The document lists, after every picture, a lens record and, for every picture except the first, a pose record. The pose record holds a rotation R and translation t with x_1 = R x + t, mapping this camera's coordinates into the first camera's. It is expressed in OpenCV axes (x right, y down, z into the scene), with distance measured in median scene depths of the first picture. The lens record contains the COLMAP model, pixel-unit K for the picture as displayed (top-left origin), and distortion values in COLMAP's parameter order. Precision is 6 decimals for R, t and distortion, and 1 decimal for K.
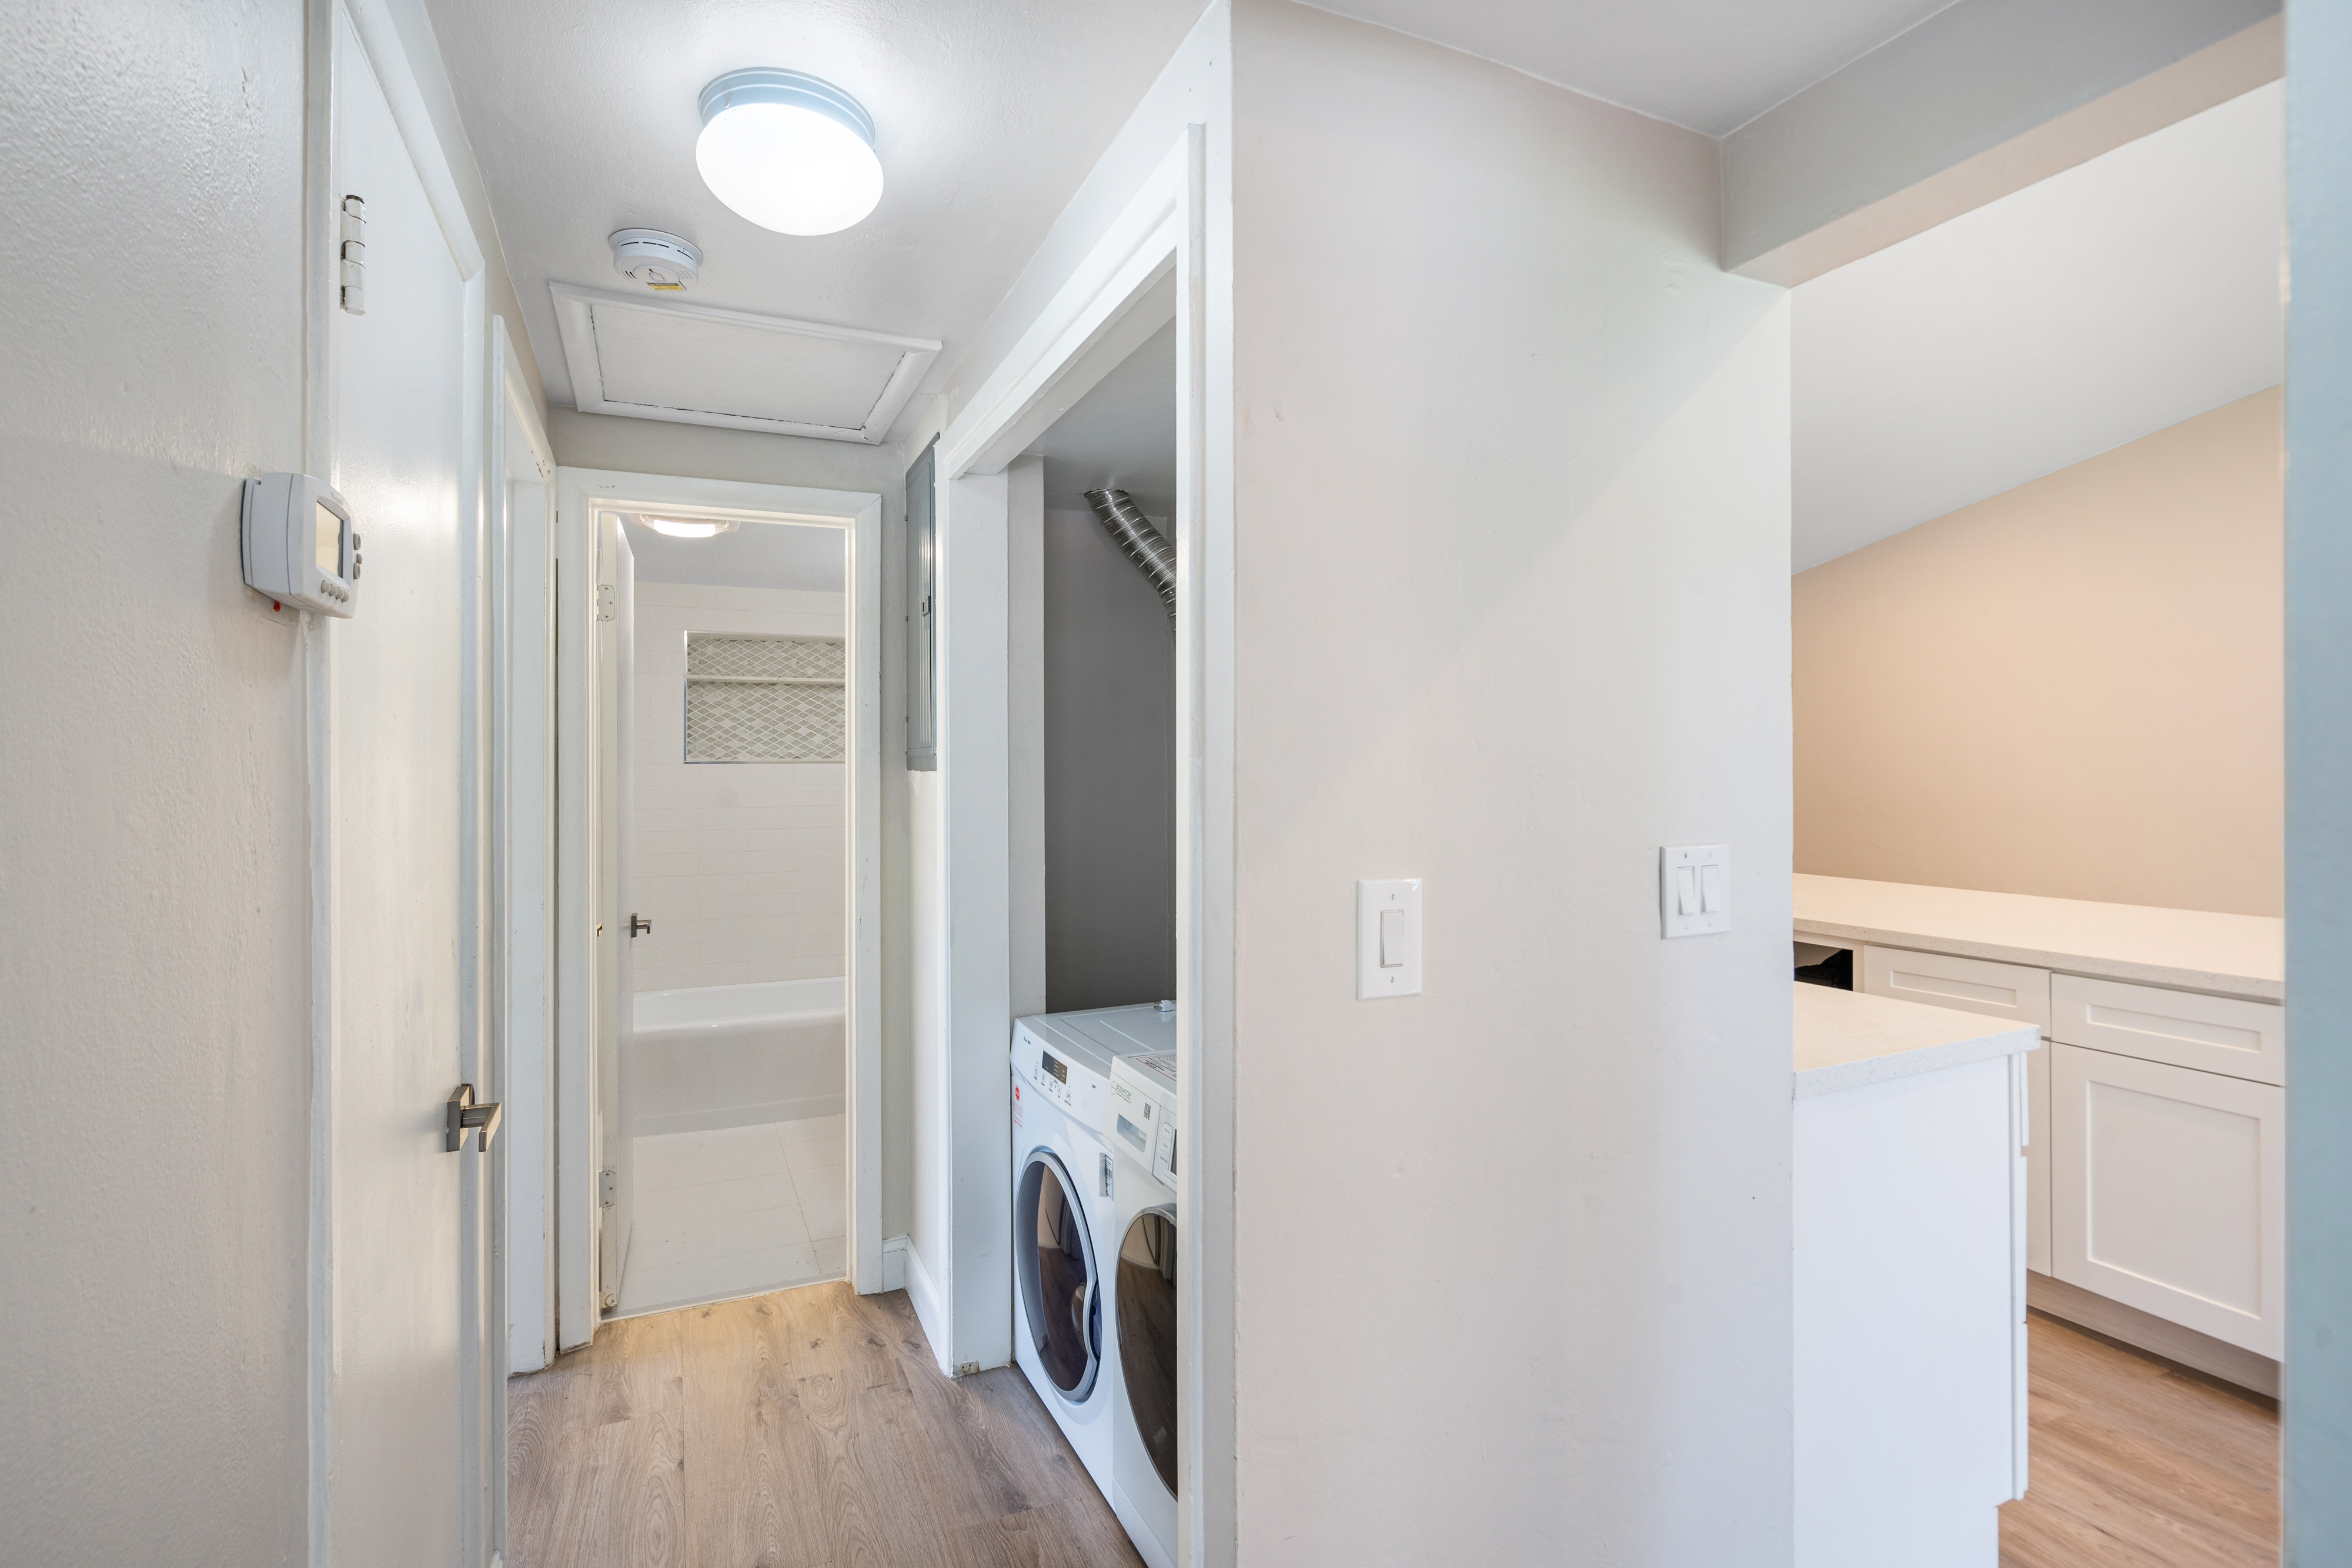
lens RADIAL K [[1093.7, 0, 1180.5], [0, 1093.7, 775.0], [0, 0, 1]] dist [-0.007082, 0.002696]
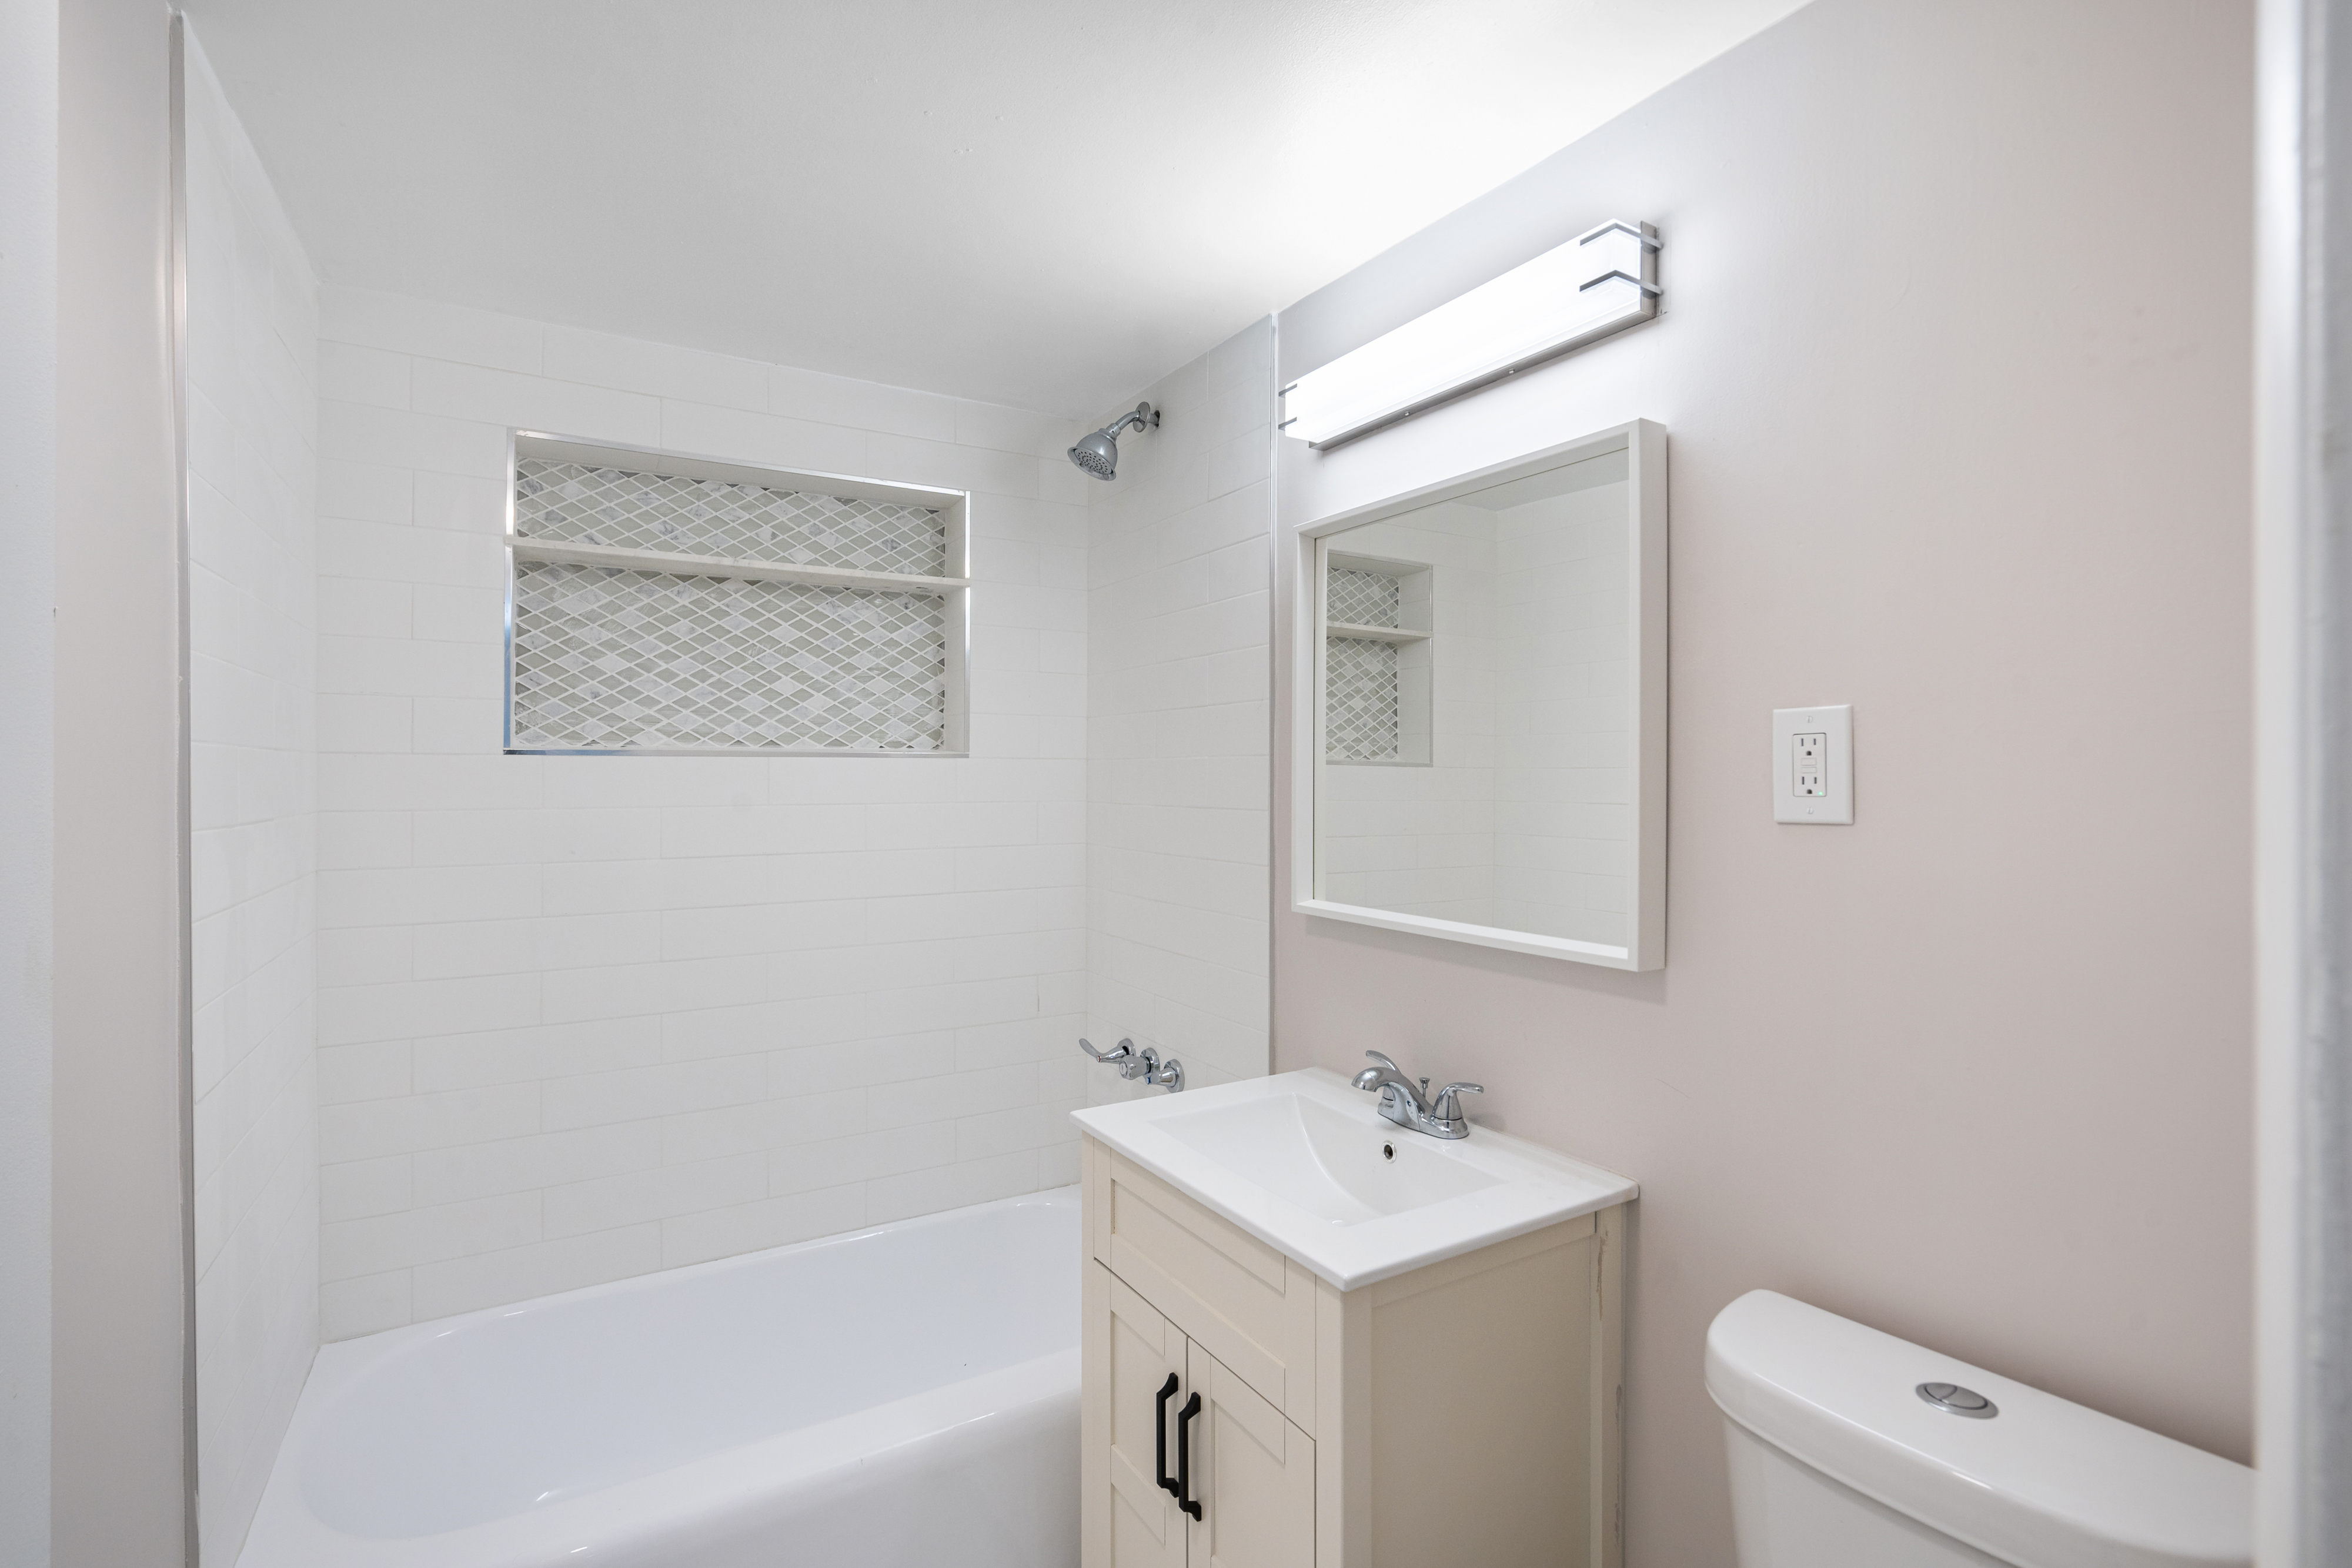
lens RADIAL K [[1093.7, 0, 1168.8], [0, 1093.7, 784.3], [0, 0, 1]] dist [-0.007082, 0.002696]
pose [[0.992632, 0.008073, 0.120896, -0.244498], [-0.009136, 0.999924, 0.008247, -0.004580], [-0.120820, -0.009290, 0.992631, 0.535079]]
